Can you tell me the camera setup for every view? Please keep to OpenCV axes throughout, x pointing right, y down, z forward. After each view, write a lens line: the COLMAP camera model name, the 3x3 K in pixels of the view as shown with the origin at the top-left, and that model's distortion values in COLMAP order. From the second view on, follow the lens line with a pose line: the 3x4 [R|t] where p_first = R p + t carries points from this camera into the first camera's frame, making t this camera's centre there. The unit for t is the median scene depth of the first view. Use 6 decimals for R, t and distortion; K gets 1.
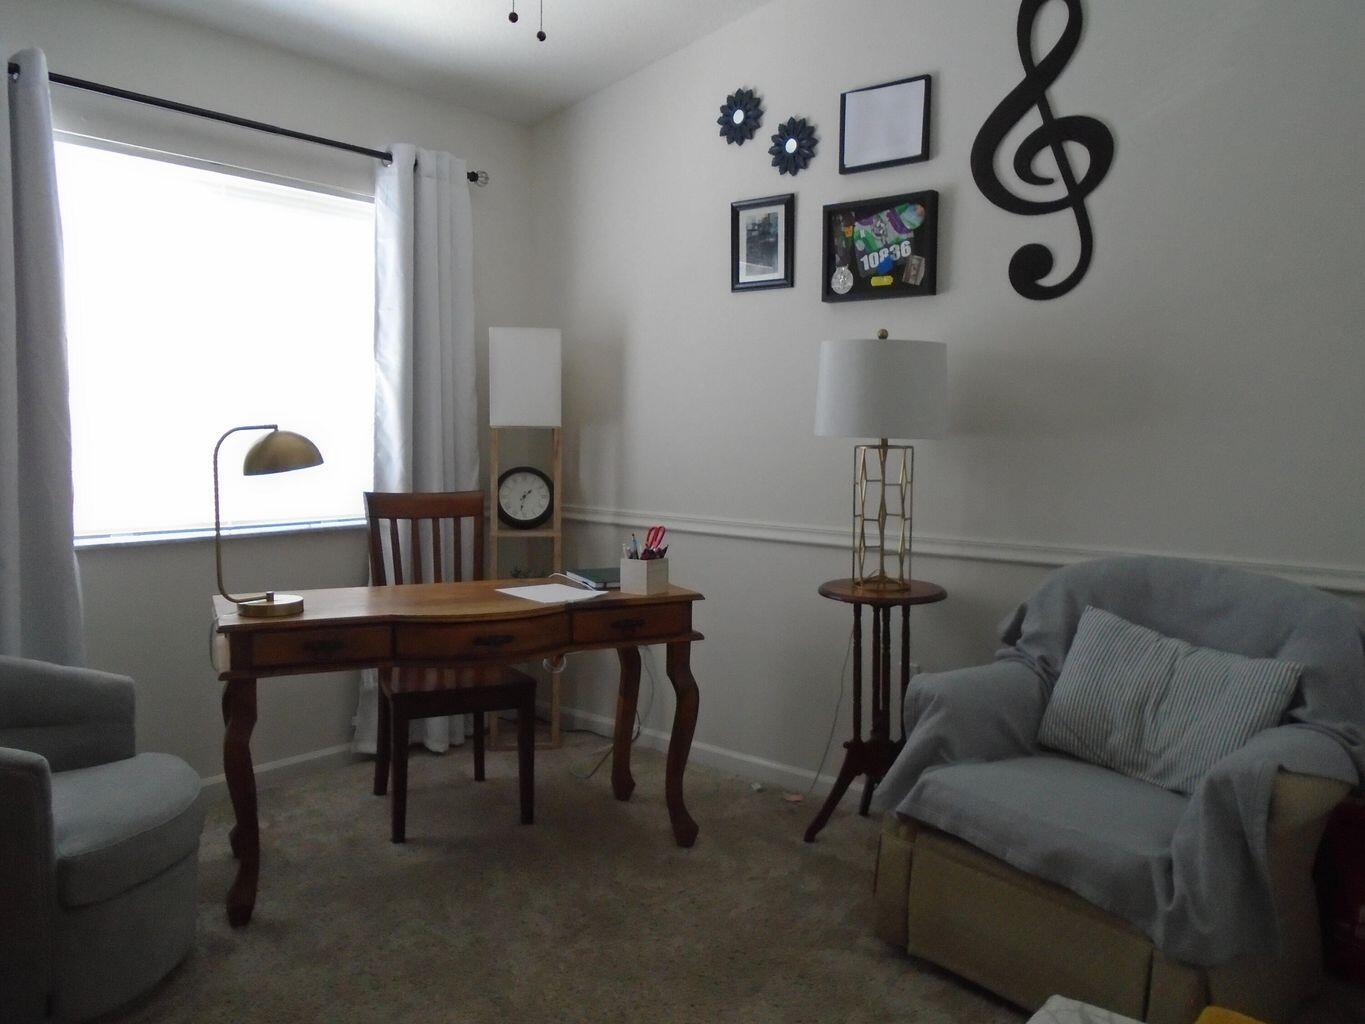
lens RADIAL K [[1026.5, 0, 686.3], [0, 1026.5, 510.6], [0, 0, 1]] dist [-0.028704, 0.001672]
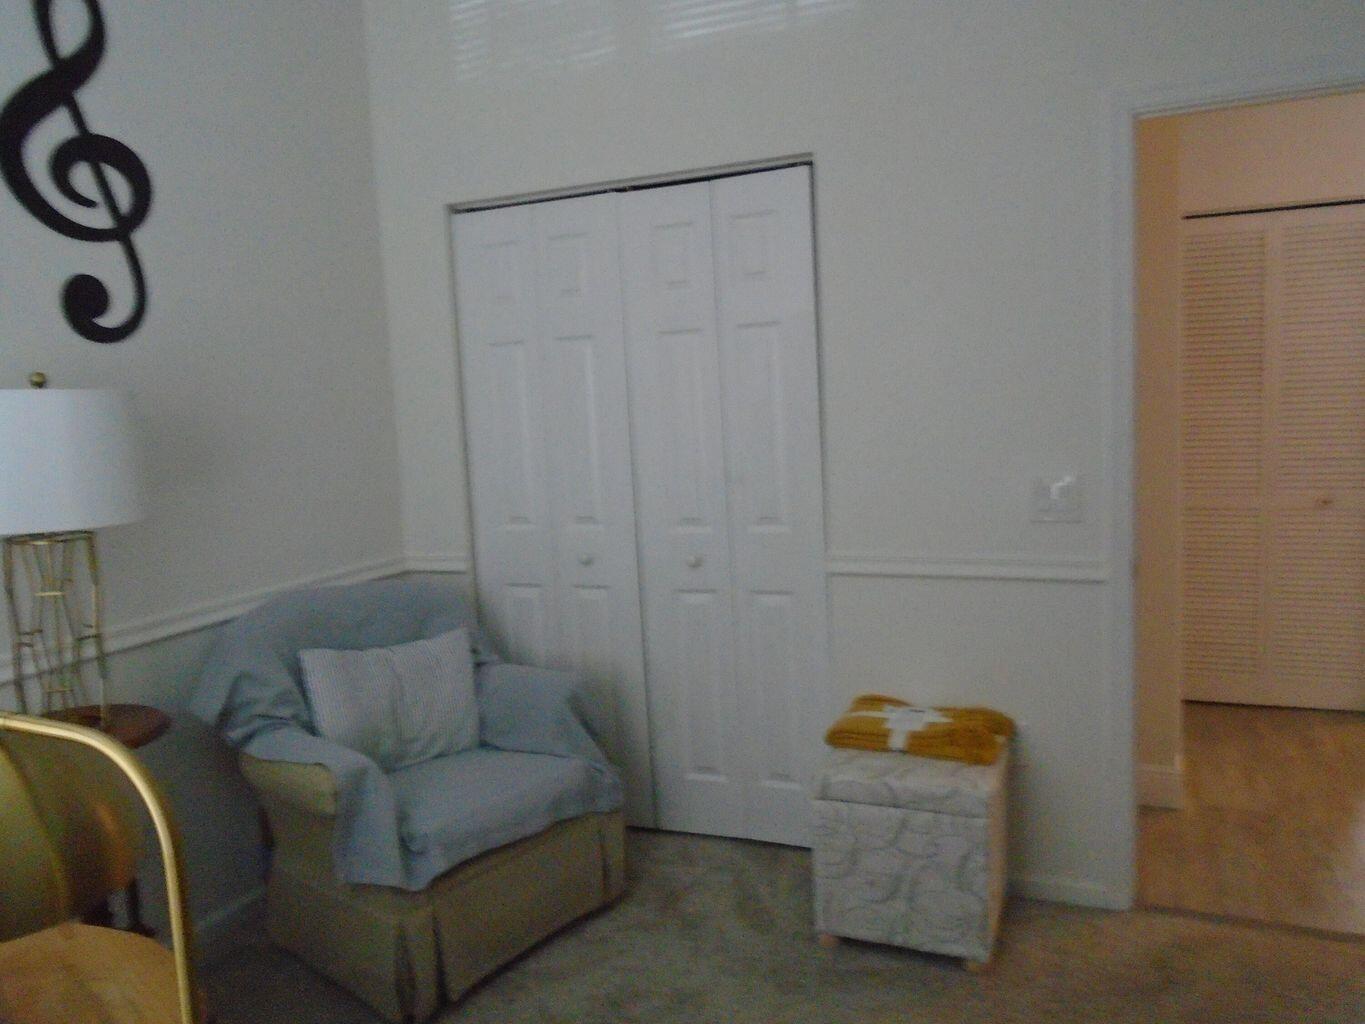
lens RADIAL K [[1026.5, 0, 686.3], [0, 1026.5, 510.6], [0, 0, 1]] dist [-0.028704, 0.001672]
pose [[-0.257619, -0.112845, 0.959635, -0.621870], [0.133025, 0.979558, 0.150900, -0.135329], [-0.957046, 0.166530, -0.237341, 0.777601]]
